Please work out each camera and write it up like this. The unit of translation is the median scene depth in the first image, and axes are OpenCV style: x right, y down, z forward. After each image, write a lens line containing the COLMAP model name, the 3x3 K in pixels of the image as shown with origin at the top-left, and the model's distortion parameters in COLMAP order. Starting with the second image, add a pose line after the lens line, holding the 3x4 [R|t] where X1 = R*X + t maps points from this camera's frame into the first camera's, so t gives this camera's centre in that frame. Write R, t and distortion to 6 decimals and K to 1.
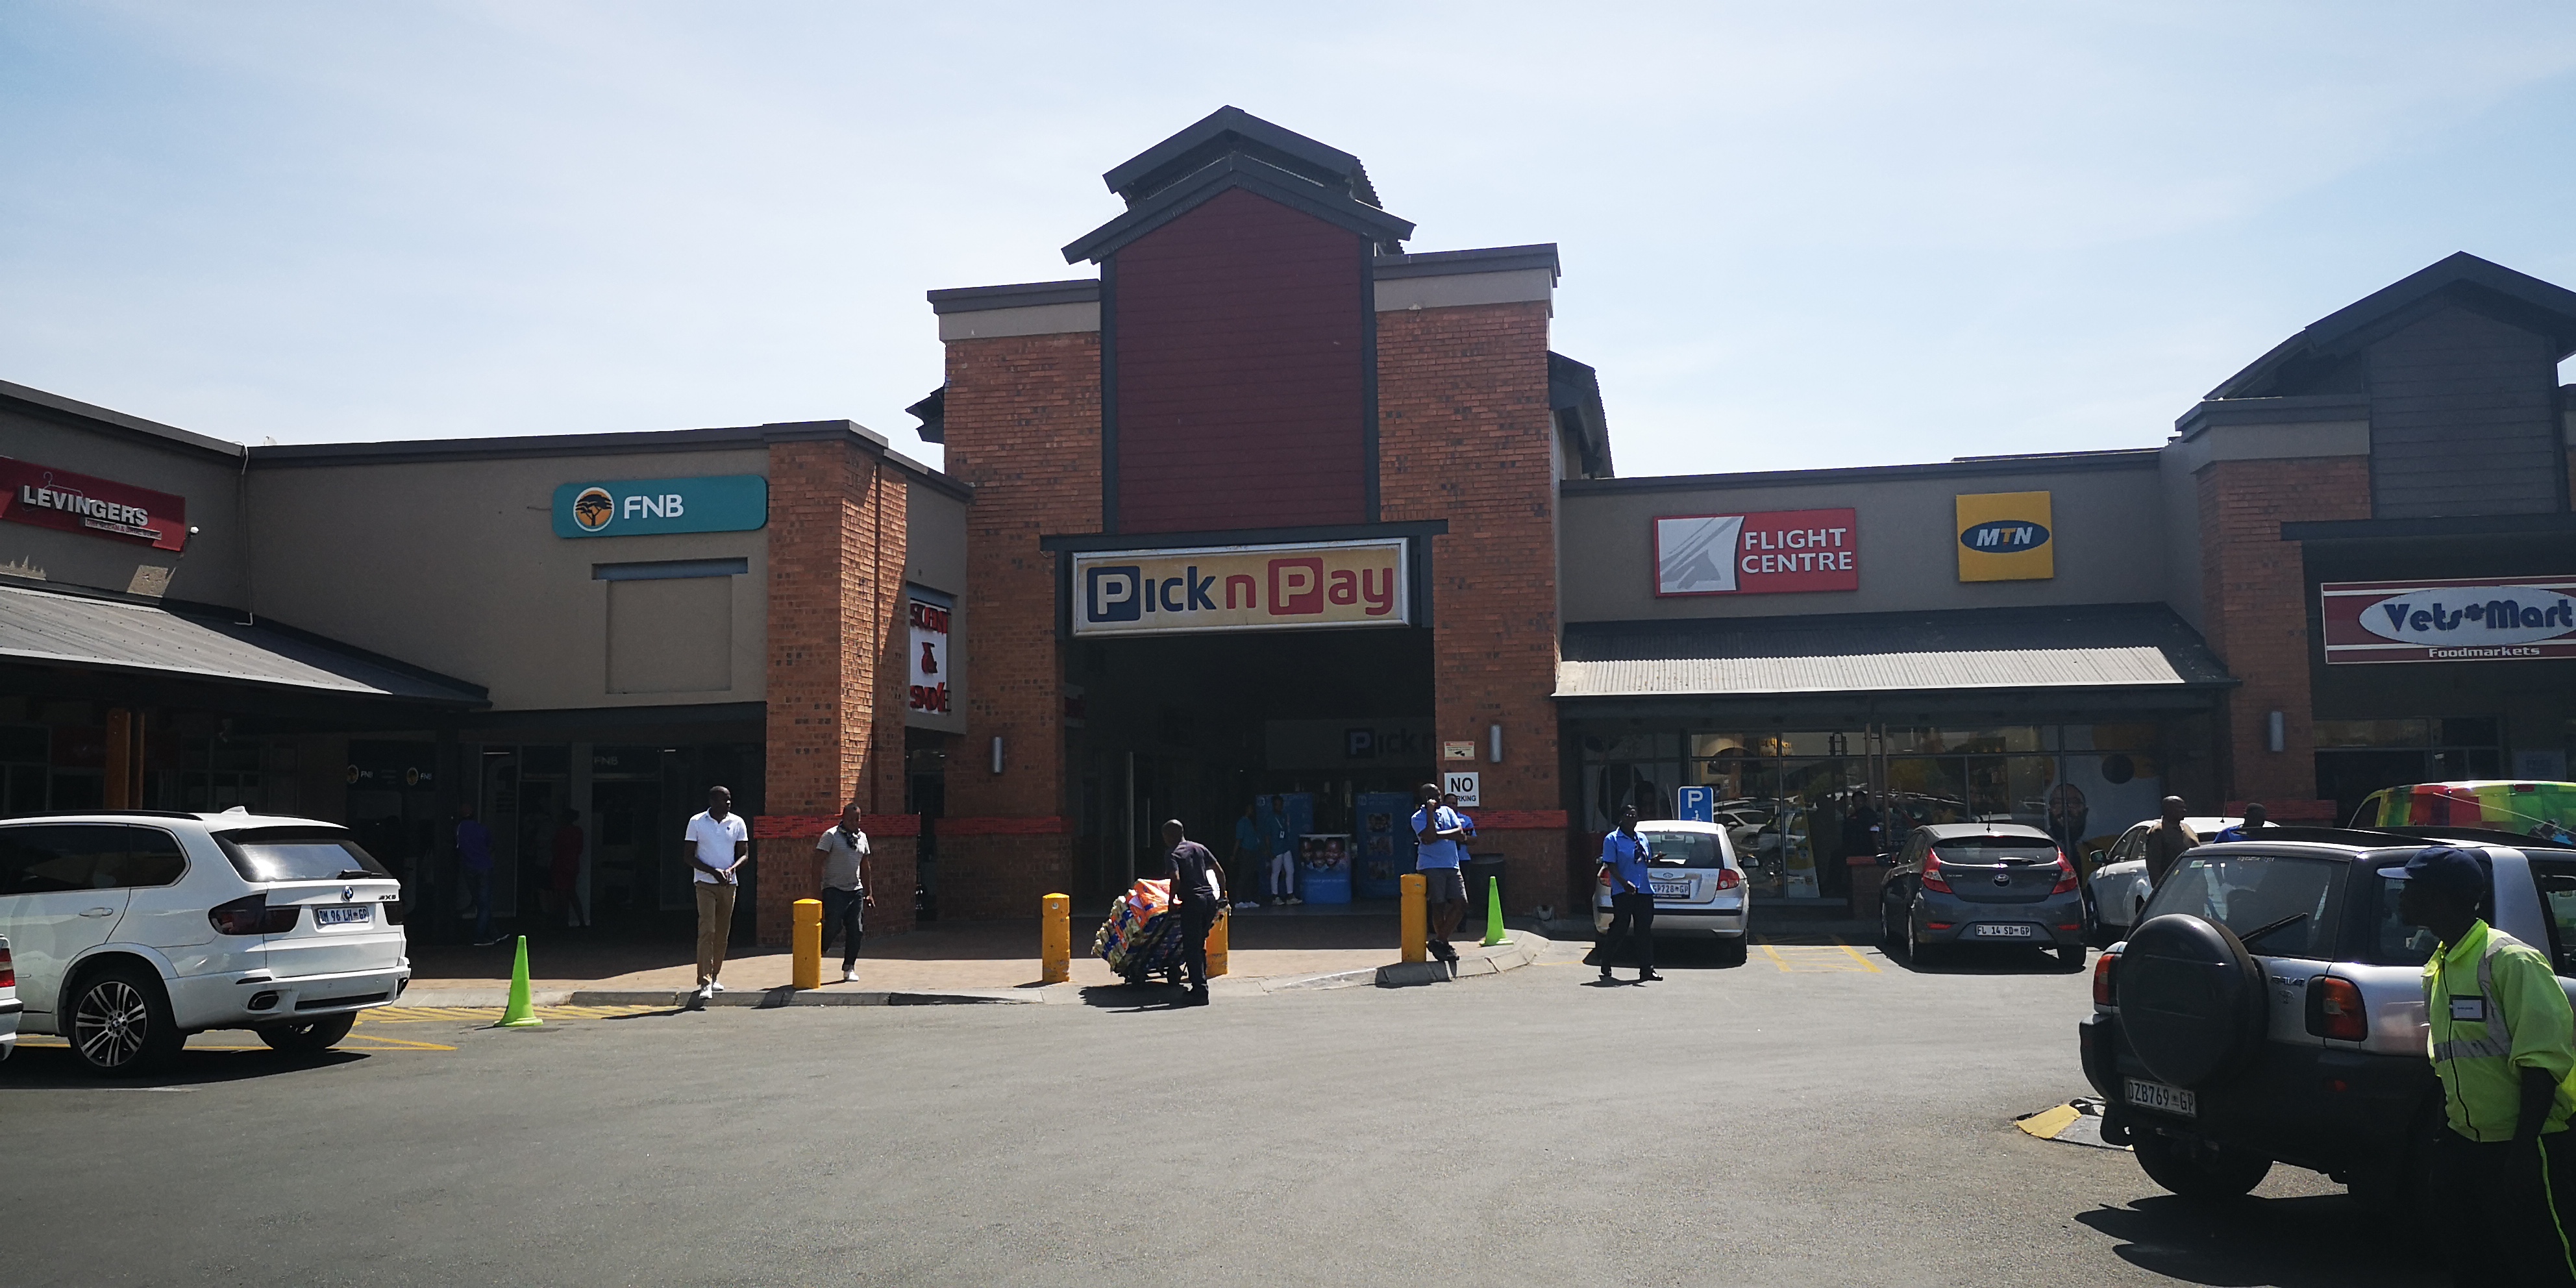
lens RADIAL K [[1990.3, 0, 1277.3], [0, 1990.3, 651.5], [0, 0, 1]] dist [0.119640, -0.145684]
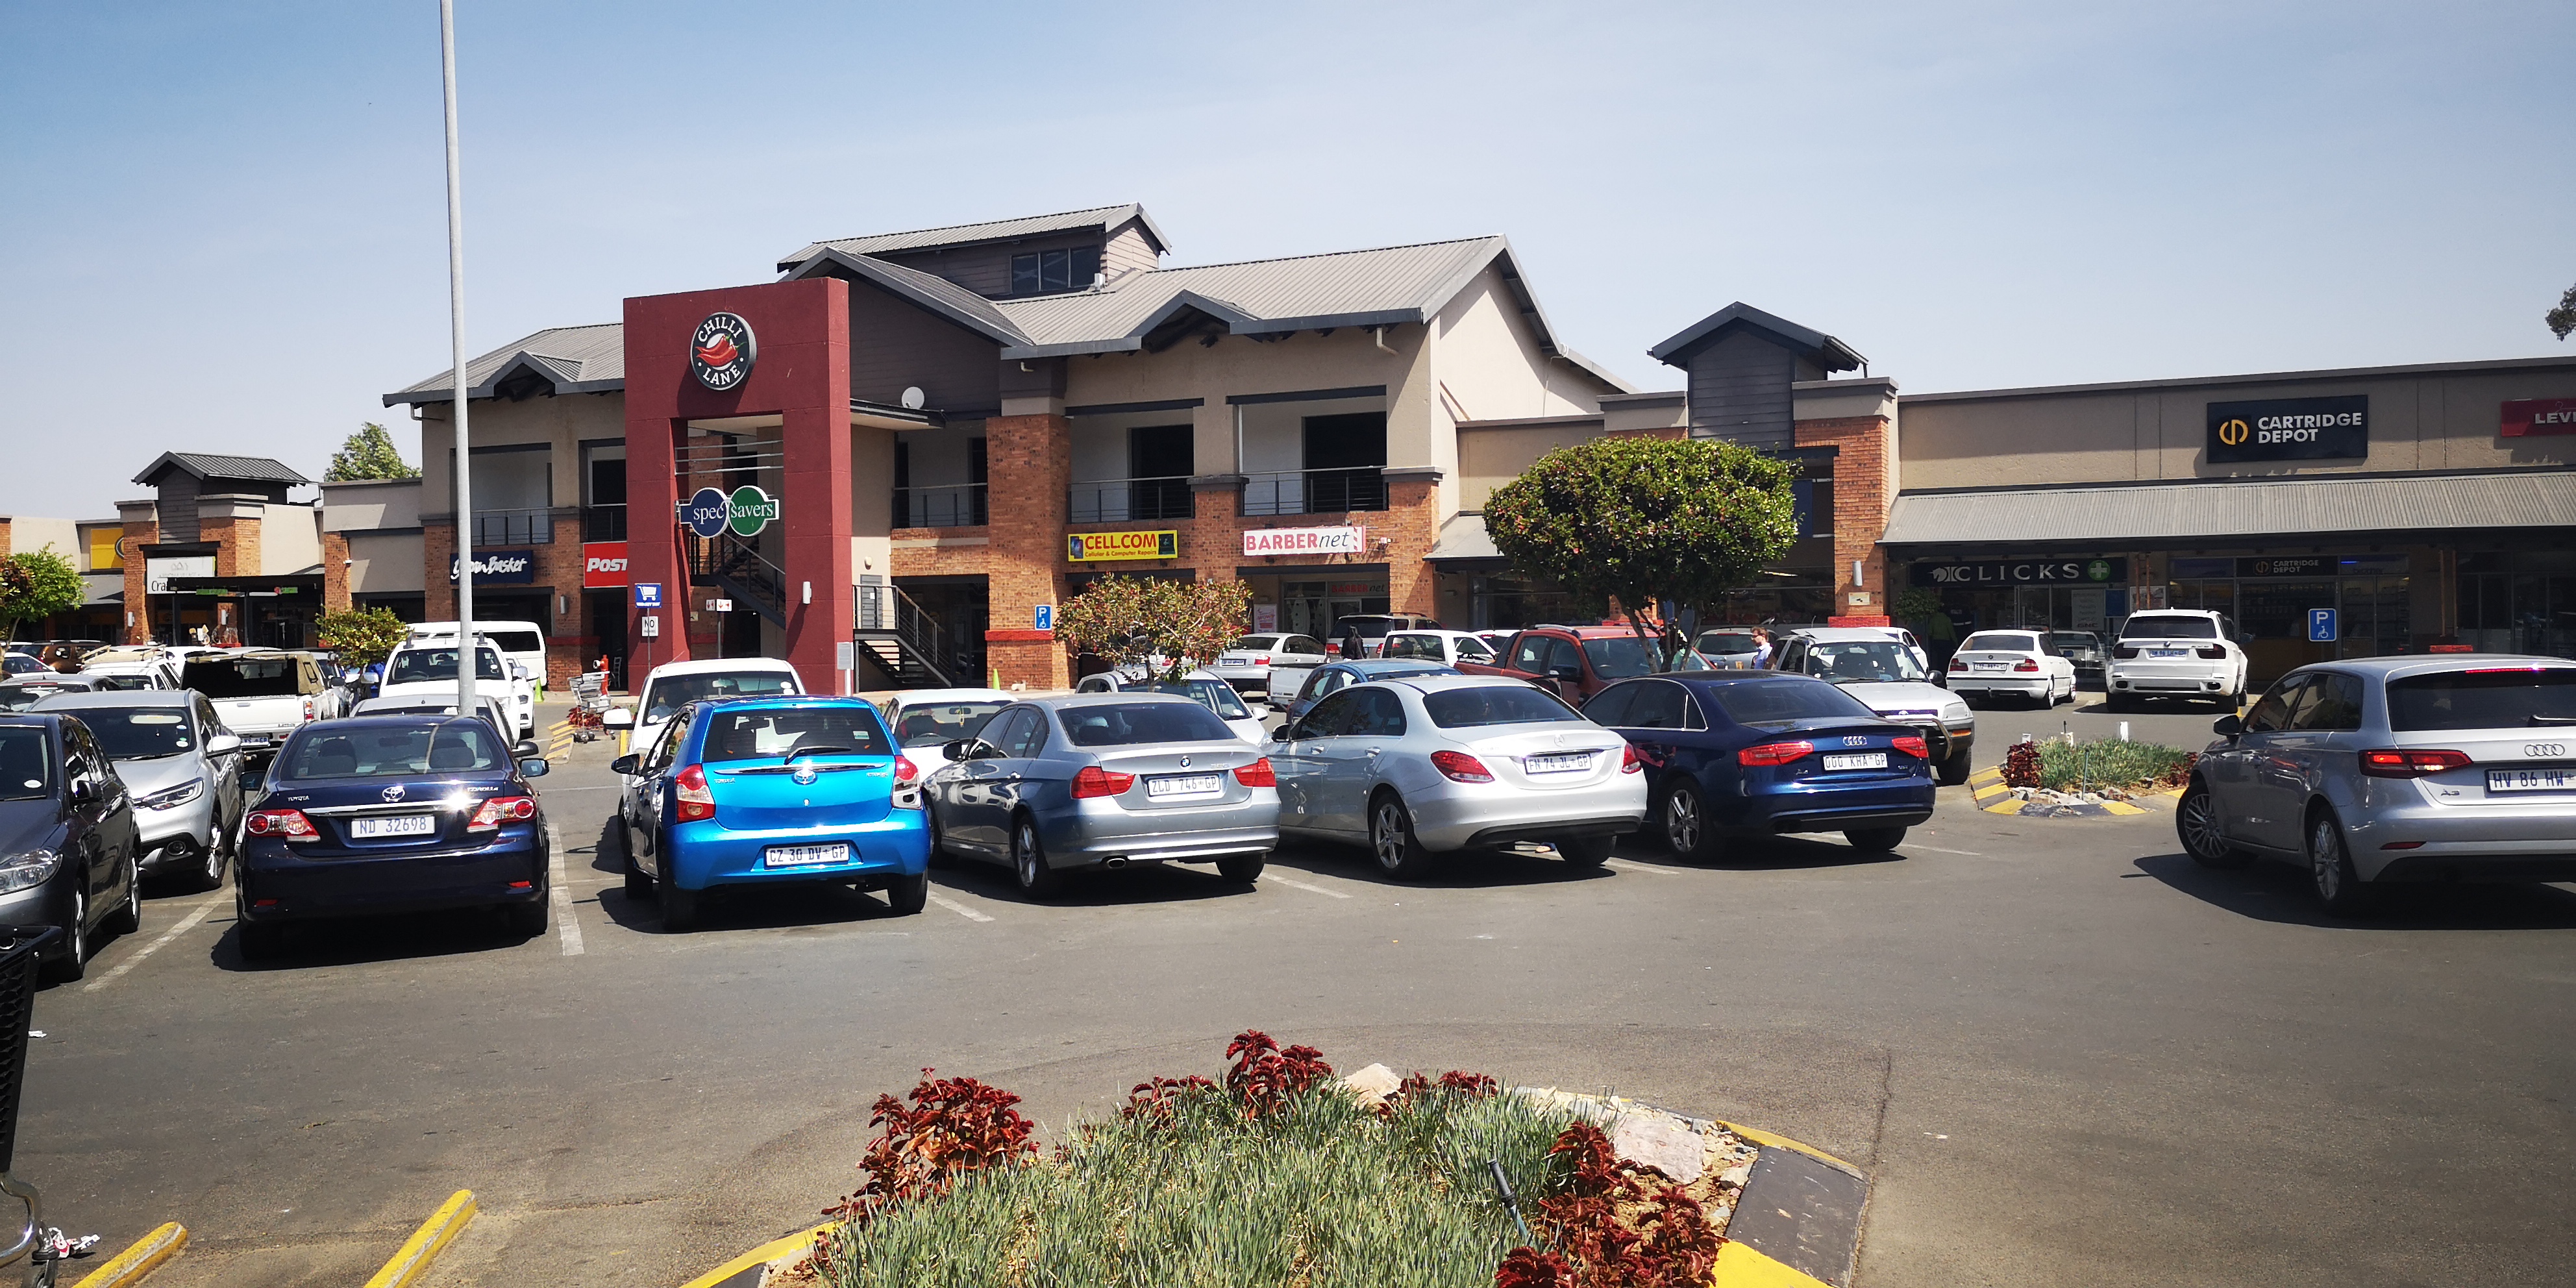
lens RADIAL K [[1990.3, 0, 1277.3], [0, 1990.3, 651.5], [0, 0, 1]] dist [0.119640, -0.145684]
pose [[-0.250259, 0.021992, -0.967929, 1.100226], [0.098172, 0.995166, -0.002772, 0.016516], [0.963189, -0.095717, -0.251208, 0.307897]]
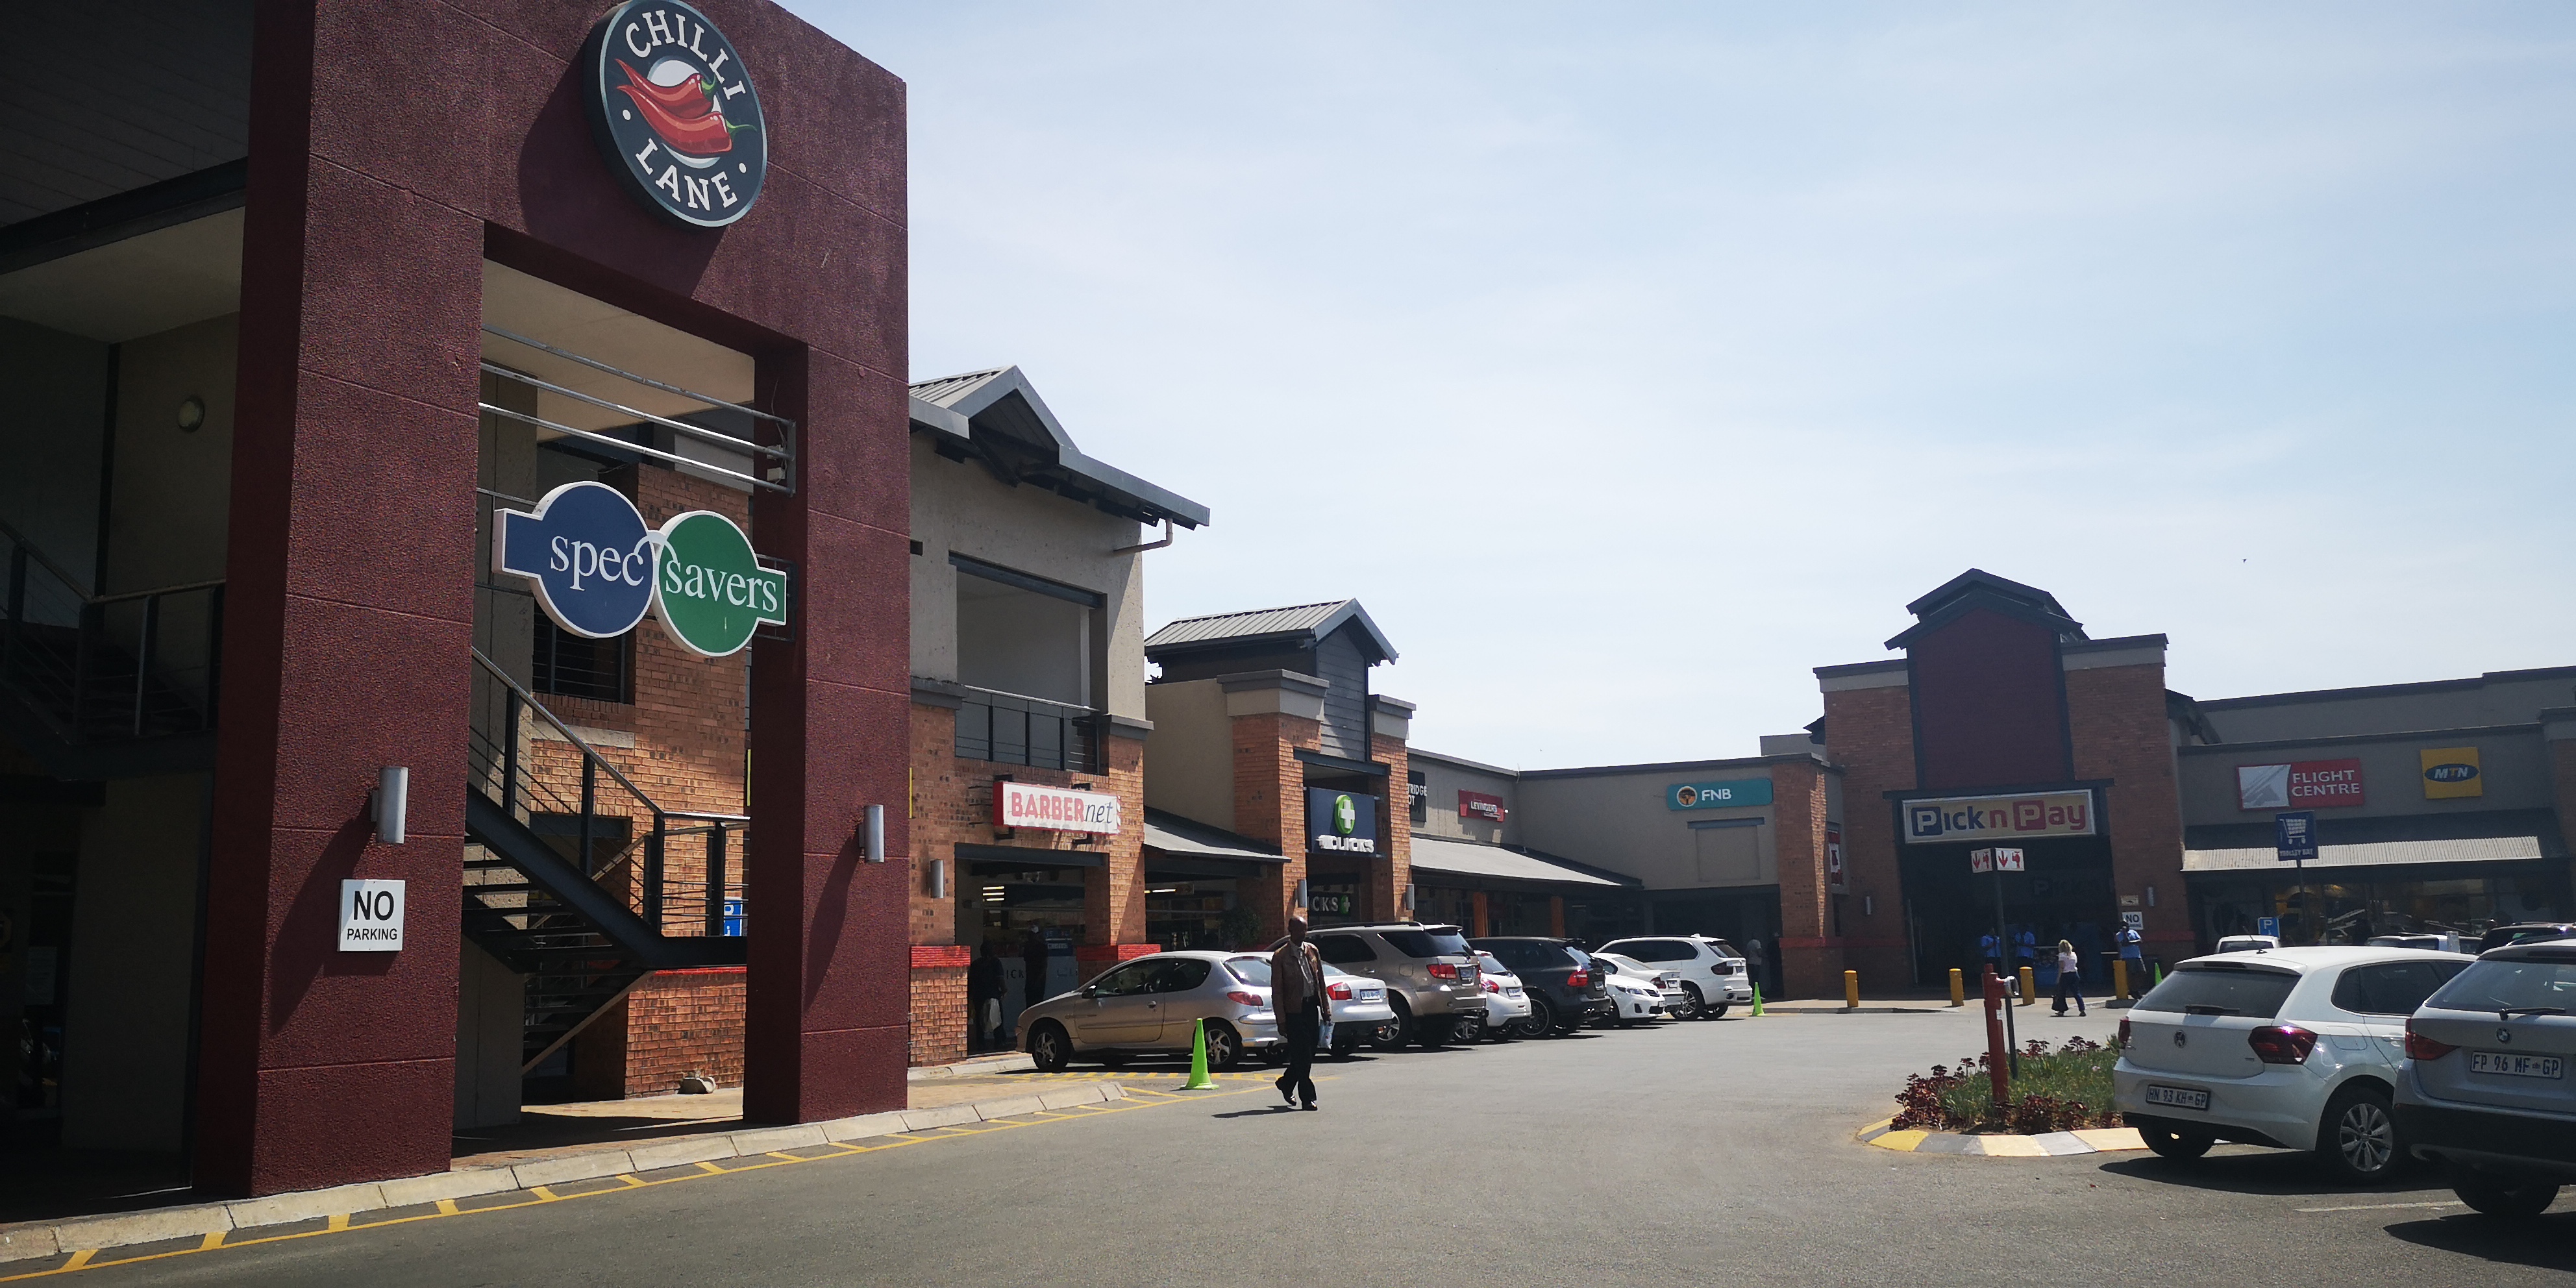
lens RADIAL K [[1990.3, 0, 1277.3], [0, 1990.3, 651.5], [0, 0, 1]] dist [0.119640, -0.145684]
pose [[0.959654, -0.056768, -0.275395, -0.142139], [0.039462, 0.996905, -0.067987, -0.086850], [0.278402, 0.054377, 0.958924, -1.082092]]
